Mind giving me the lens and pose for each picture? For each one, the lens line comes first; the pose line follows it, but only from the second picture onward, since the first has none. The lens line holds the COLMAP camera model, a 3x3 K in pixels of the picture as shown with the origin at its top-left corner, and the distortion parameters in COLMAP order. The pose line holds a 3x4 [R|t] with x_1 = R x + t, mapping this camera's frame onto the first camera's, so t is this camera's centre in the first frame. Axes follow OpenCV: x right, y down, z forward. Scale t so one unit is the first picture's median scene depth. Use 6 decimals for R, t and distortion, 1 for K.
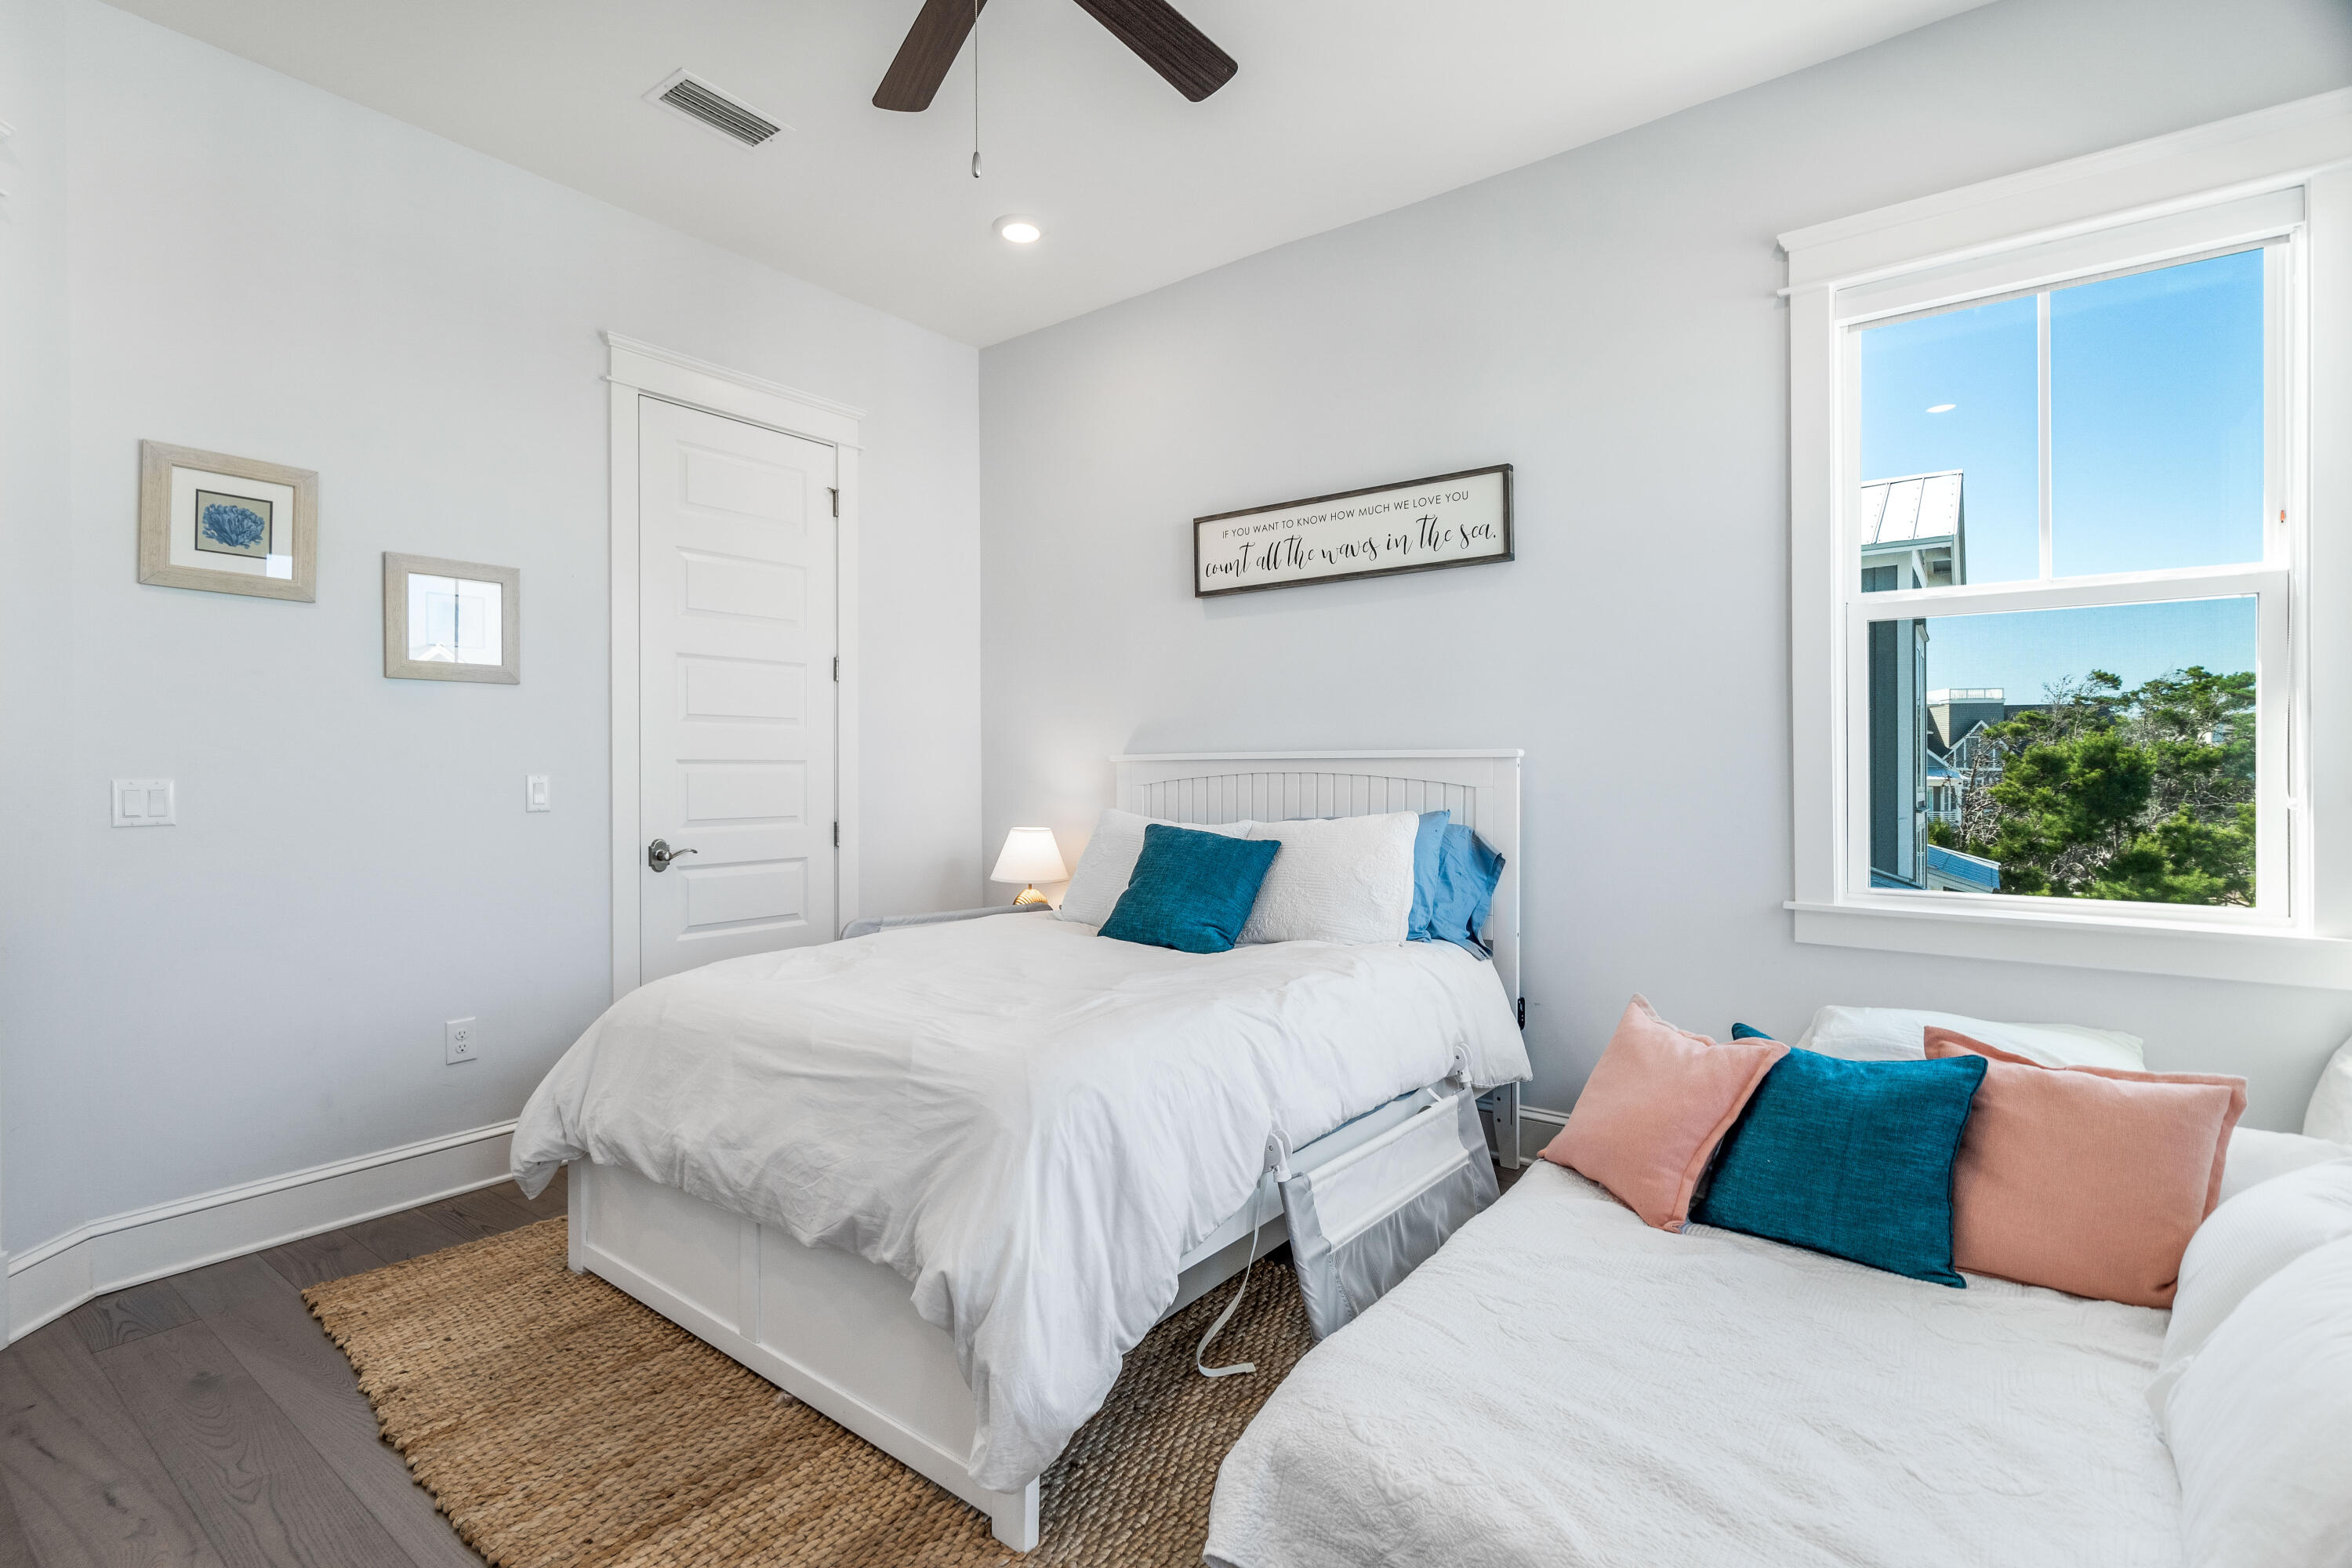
lens RADIAL K [[1086.0, 0, 1129.5], [0, 1086.0, 794.4], [0, 0, 1]] dist [0.001320, 0.000652]
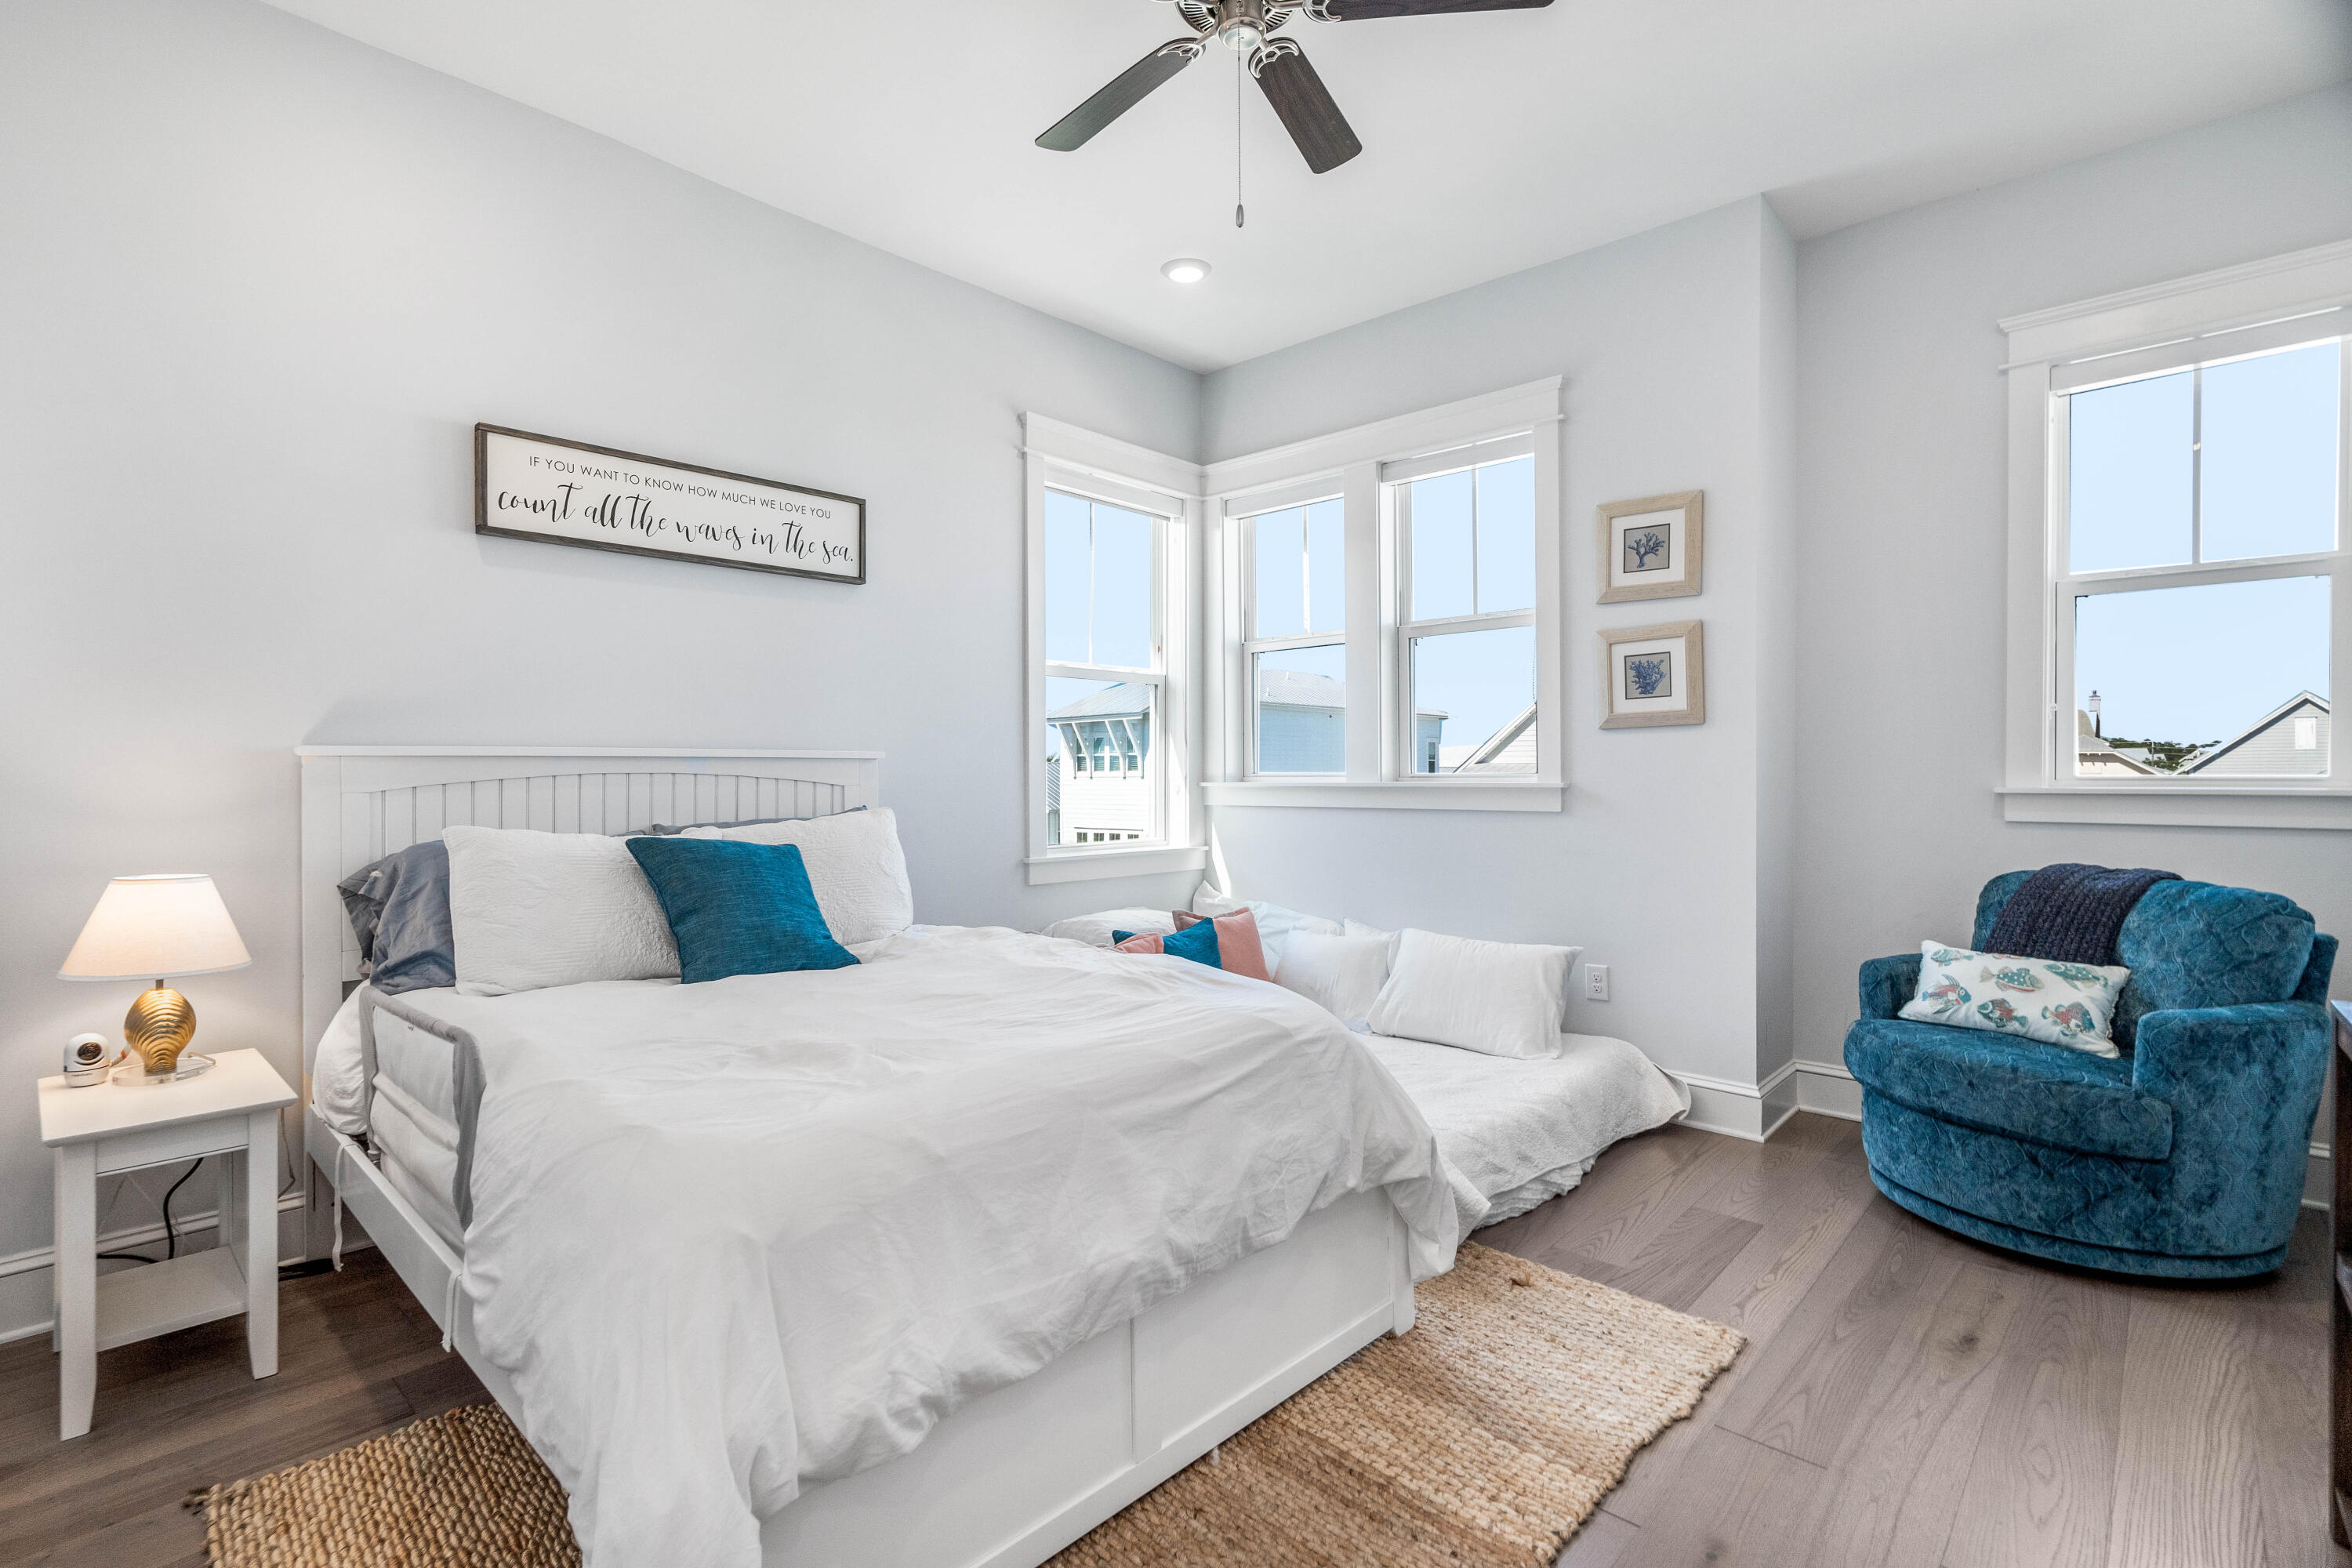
lens RADIAL K [[1086.0, 0, 1171.0], [0, 1086.0, 785.3], [0, 0, 1]] dist [0.001320, 0.000652]
pose [[0.092515, -0.012155, 0.995637, -0.700533], [0.027752, 0.999568, 0.009624, -0.007438], [-0.995324, 0.026741, 0.092812, 0.540942]]
